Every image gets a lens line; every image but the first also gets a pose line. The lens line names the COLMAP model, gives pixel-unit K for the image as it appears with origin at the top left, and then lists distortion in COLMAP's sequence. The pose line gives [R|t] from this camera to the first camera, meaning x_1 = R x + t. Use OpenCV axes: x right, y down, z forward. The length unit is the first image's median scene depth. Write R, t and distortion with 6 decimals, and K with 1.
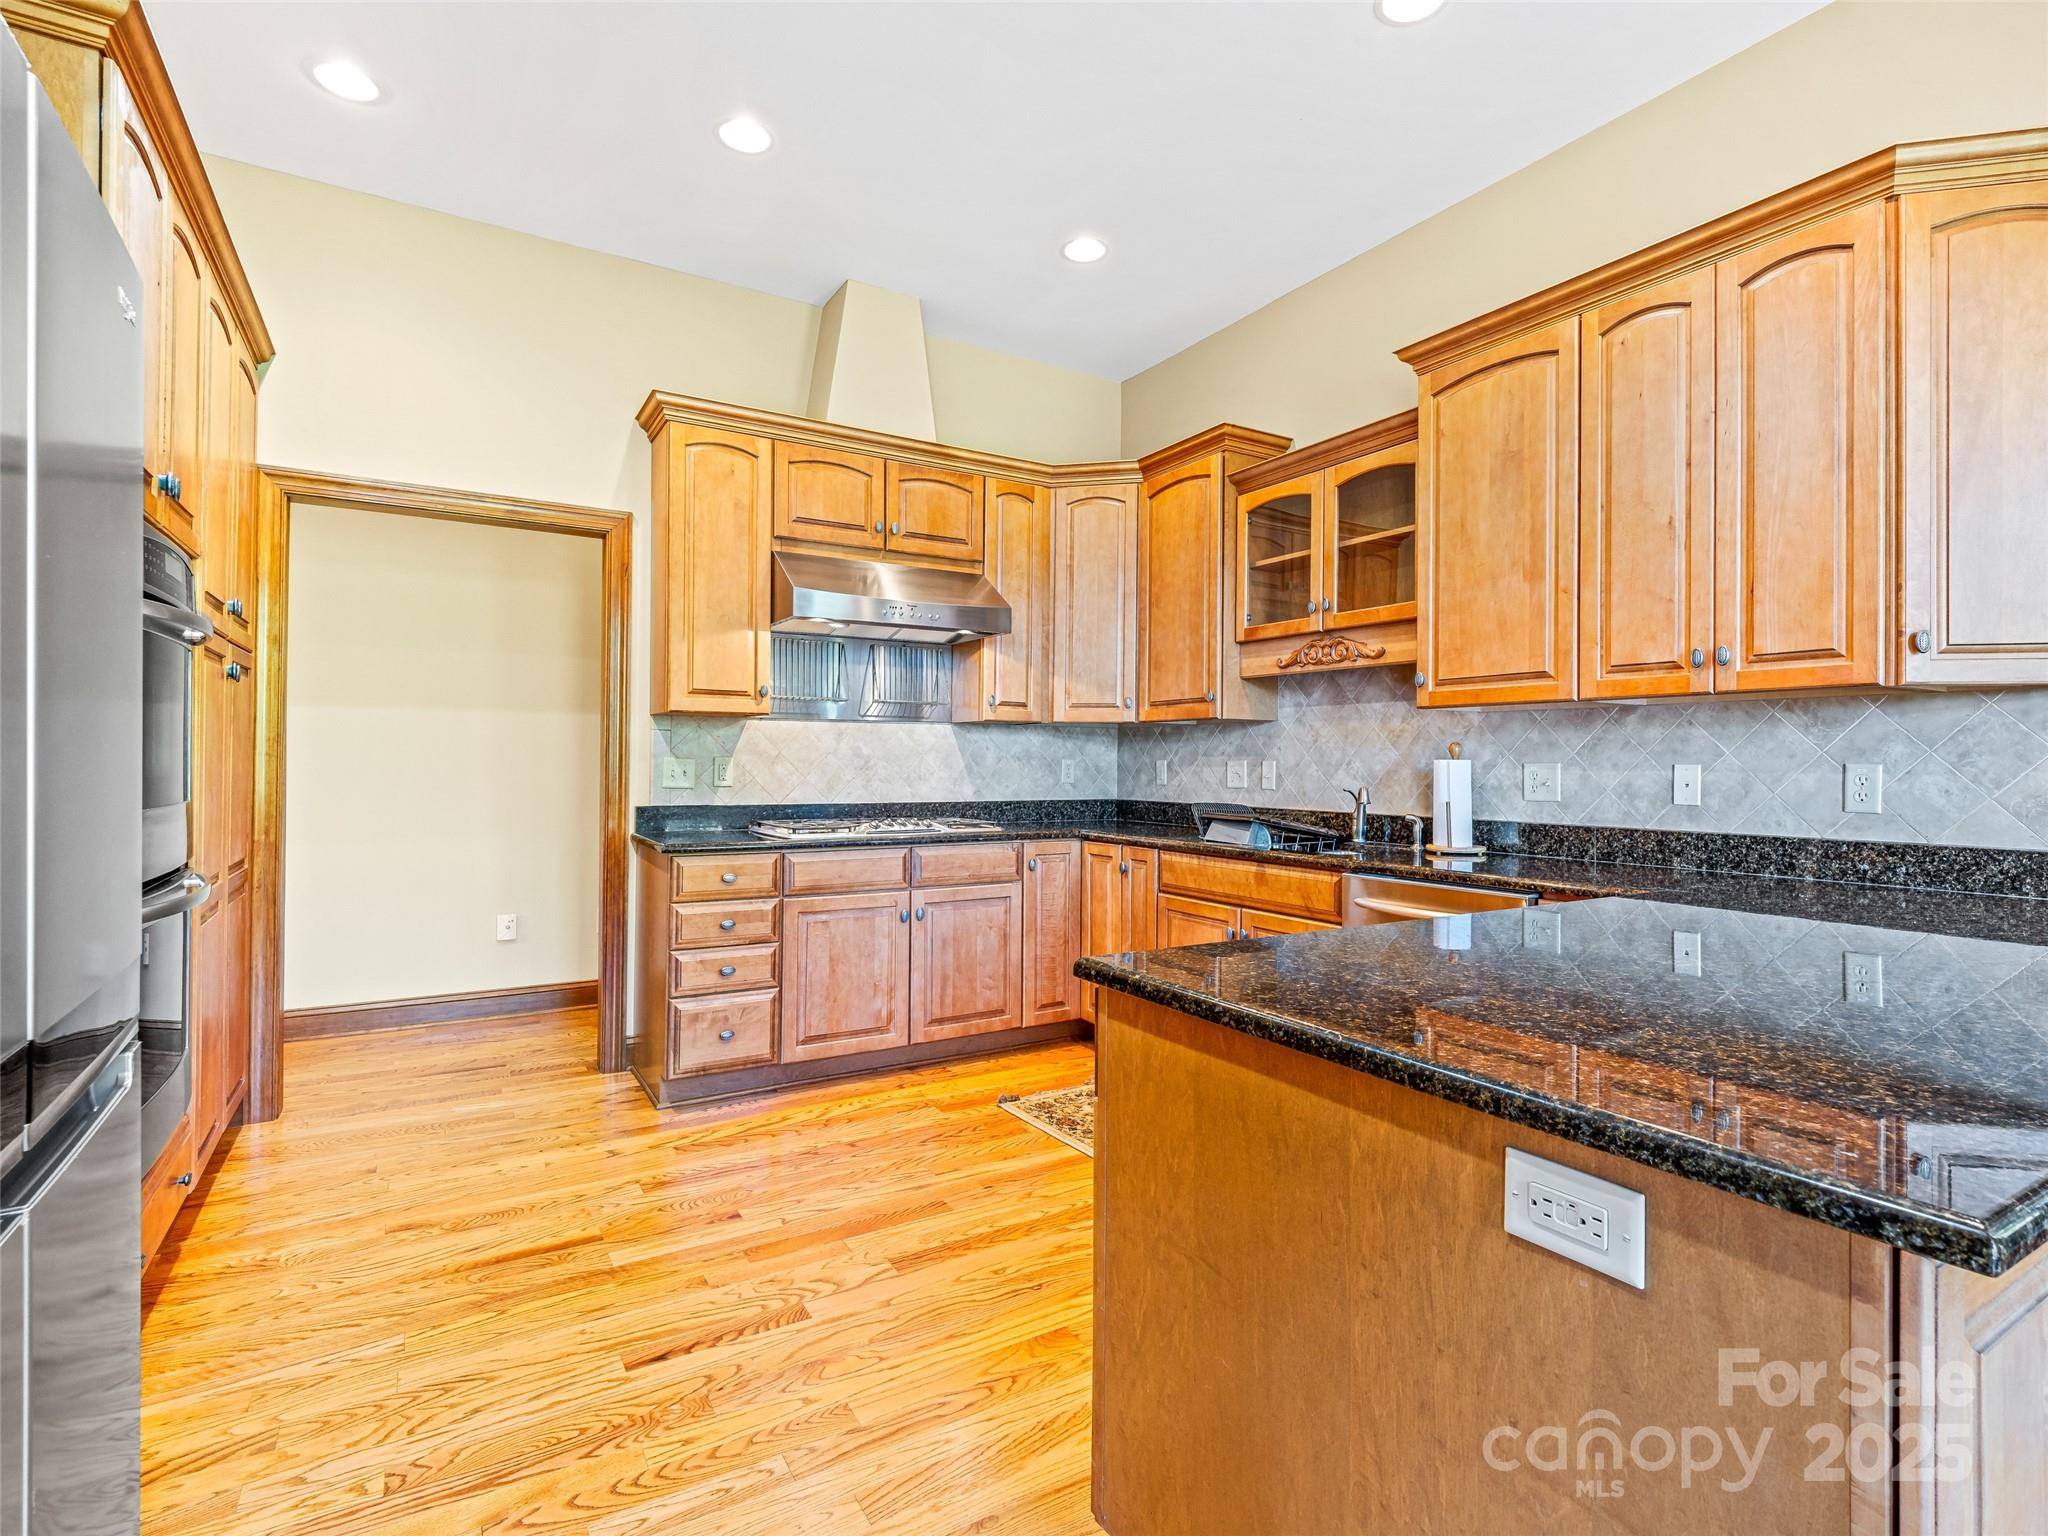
lens RADIAL K [[996.4, 0, 1064.9], [0, 996.4, 760.5], [0, 0, 1]] dist [-0.014694, -0.001795]
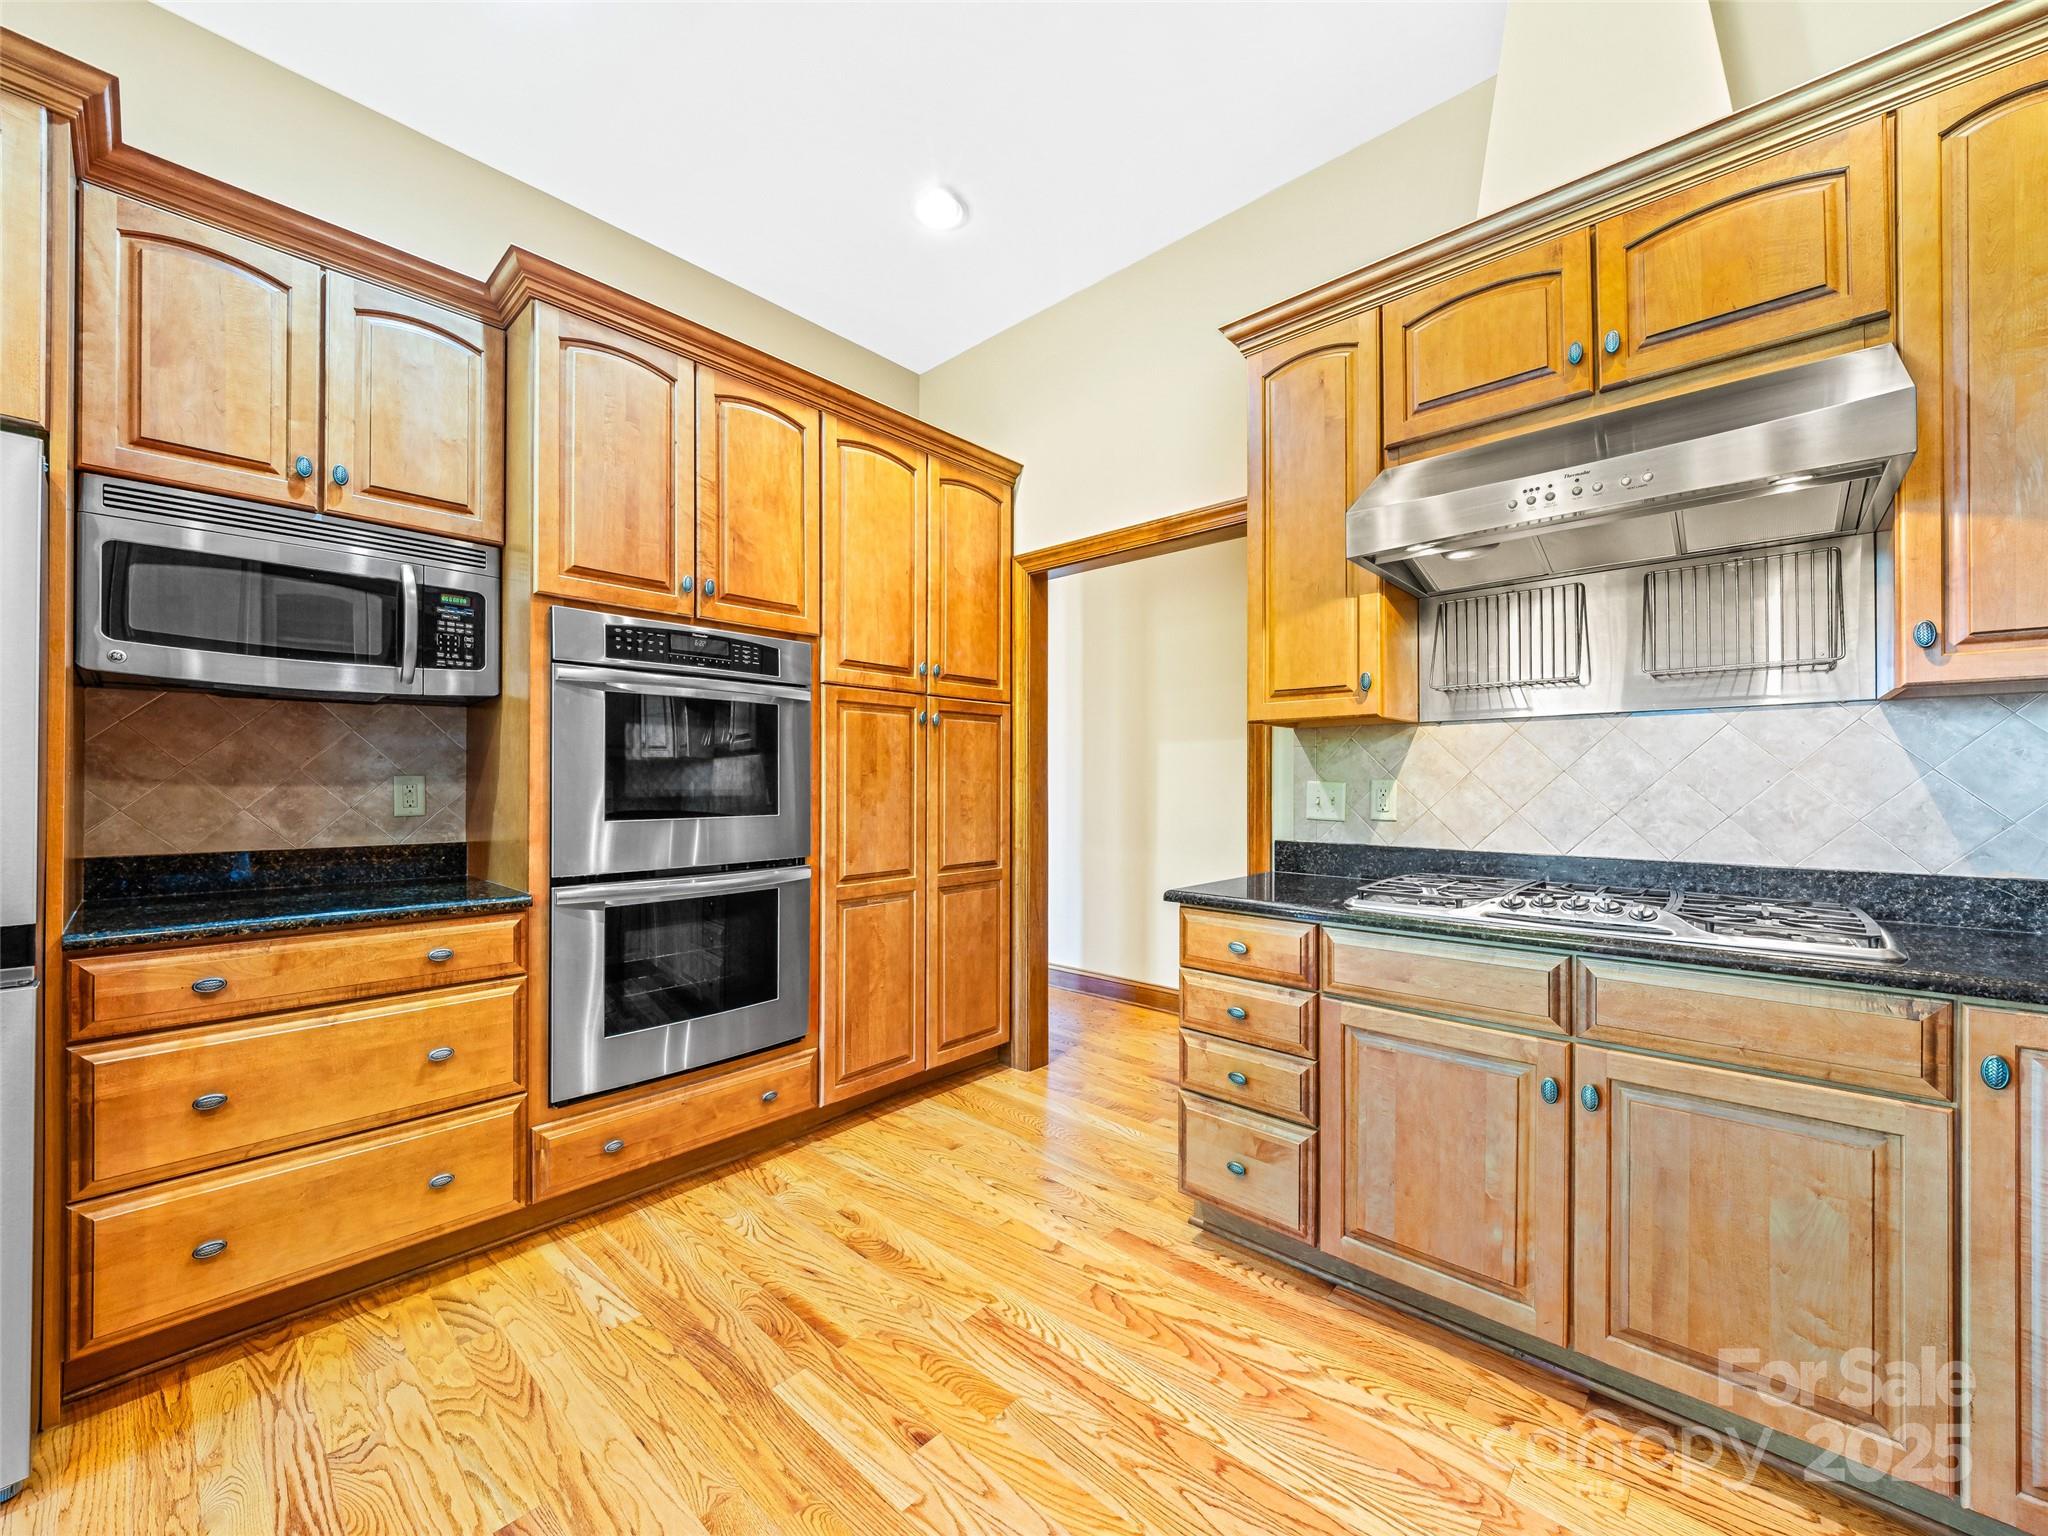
lens RADIAL K [[800.6, 0, 1025.7], [0, 800.6, 779.9], [0, 0, 1]] dist [-0.006205, -0.000451]
pose [[0.269167, -0.009869, -0.963043, 0.165334], [0.005502, 0.999947, -0.008709, 0.000220], [0.963078, -0.002954, 0.269207, 0.654808]]
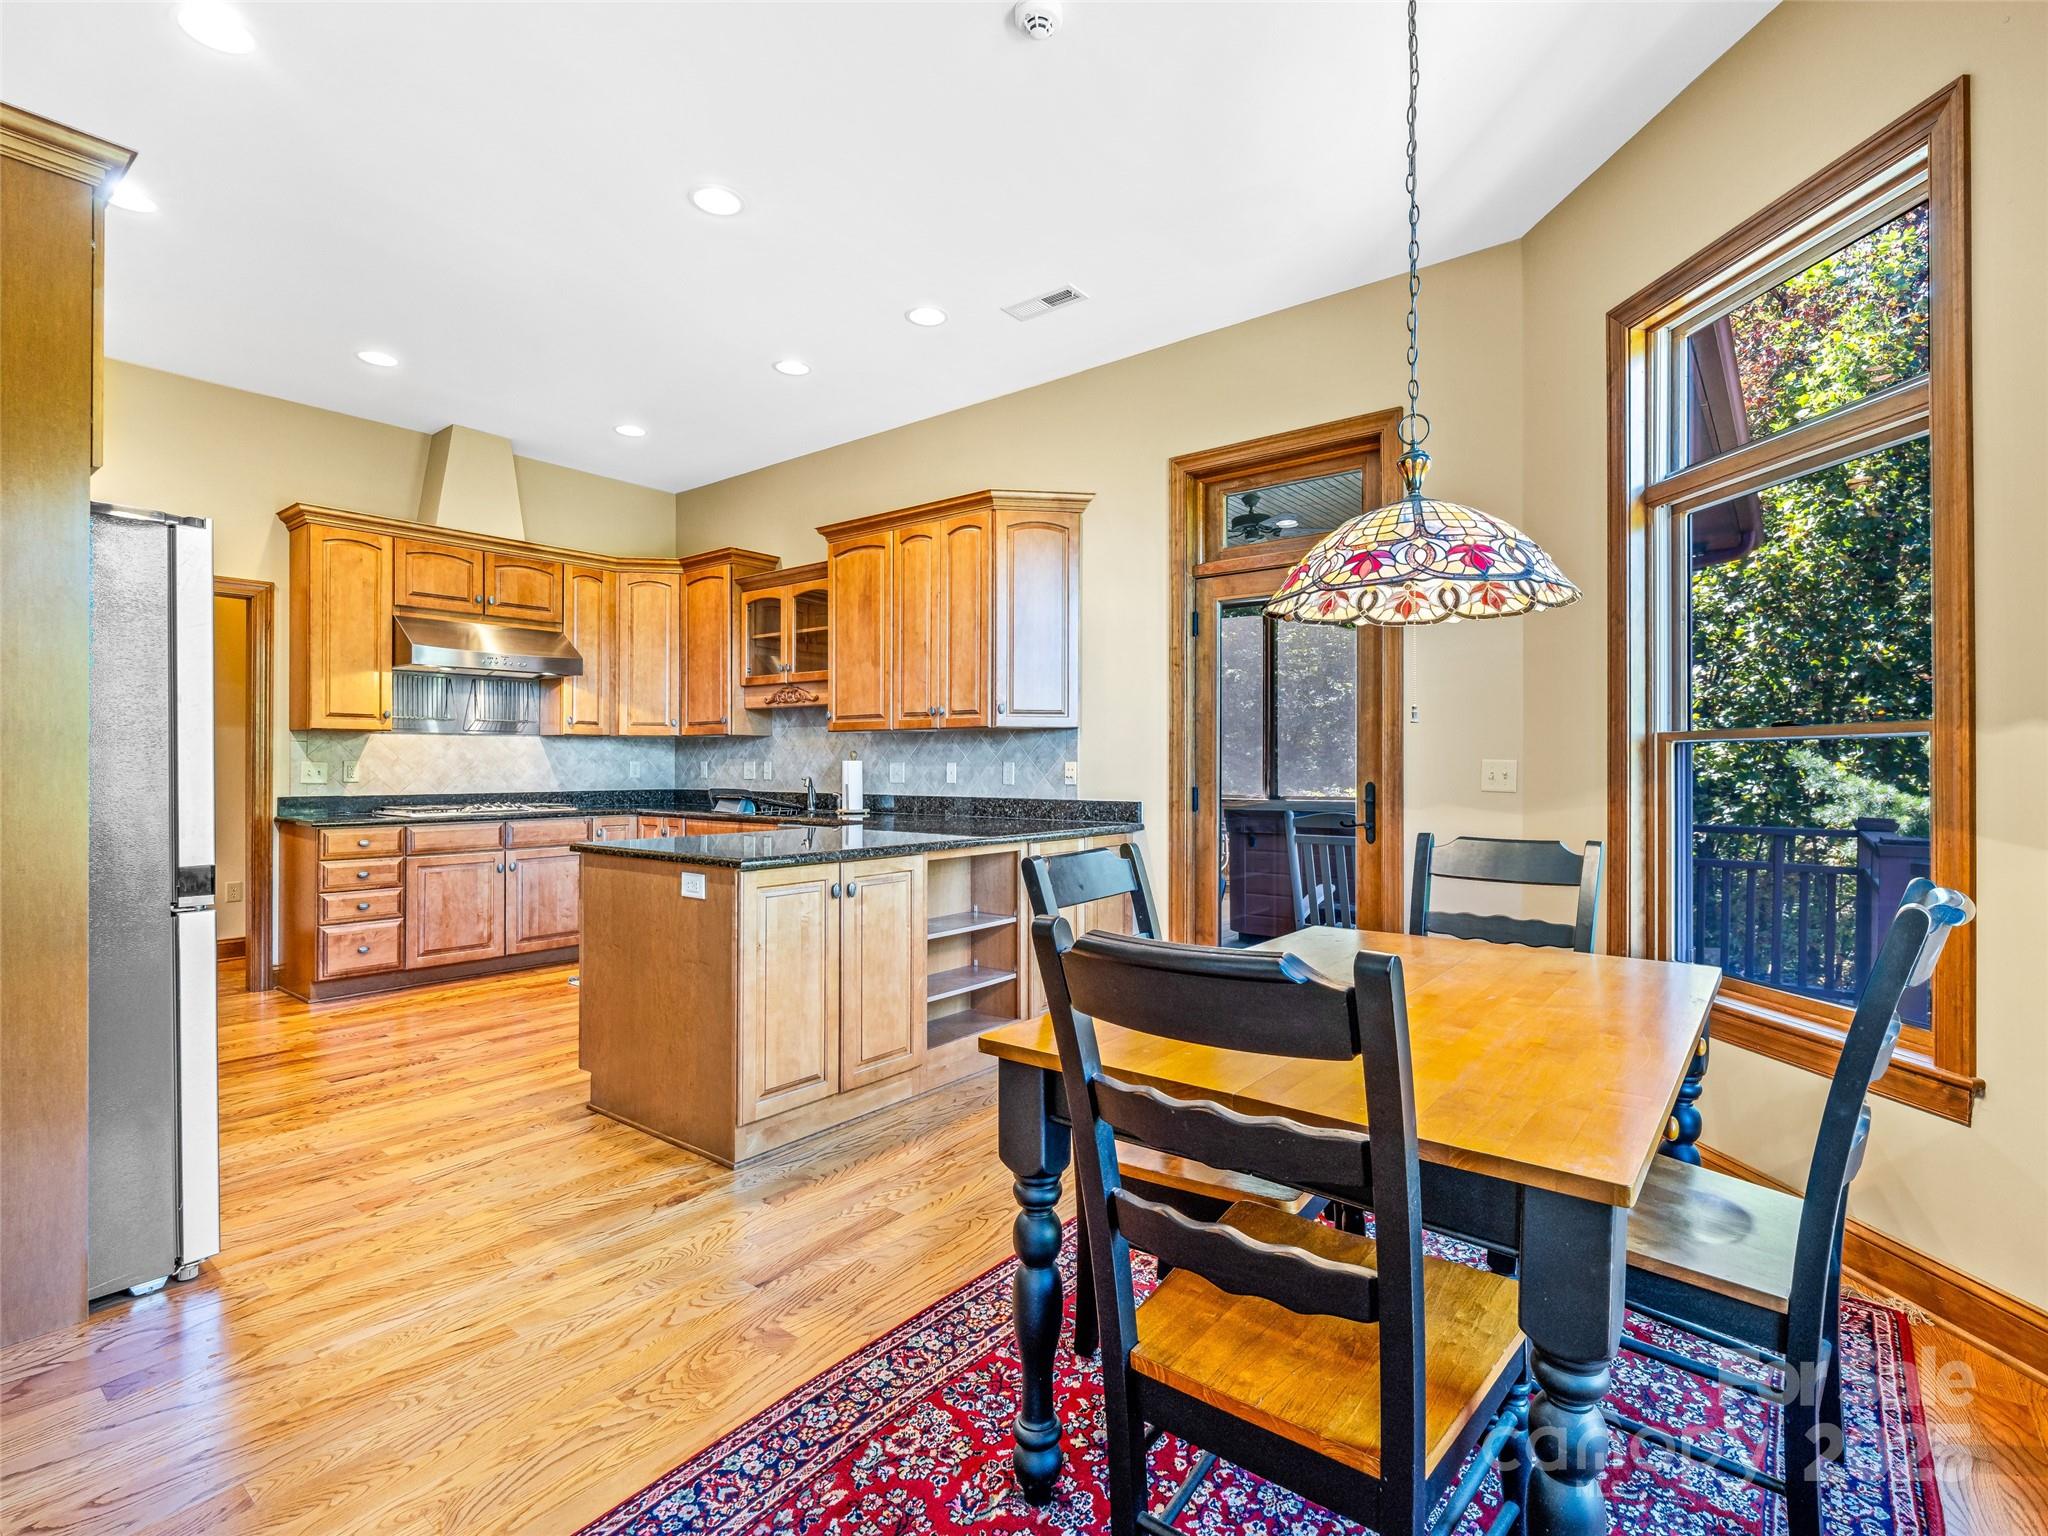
lens RADIAL K [[996.4, 0, 1092.0], [0, 996.4, 764.1], [0, 0, 1]] dist [-0.014694, -0.001795]
pose [[0.933605, -0.005714, 0.358258, 0.136659], [0.004499, 0.999981, 0.004223, -0.000132], [-0.358276, -0.002331, 0.933613, -0.708325]]
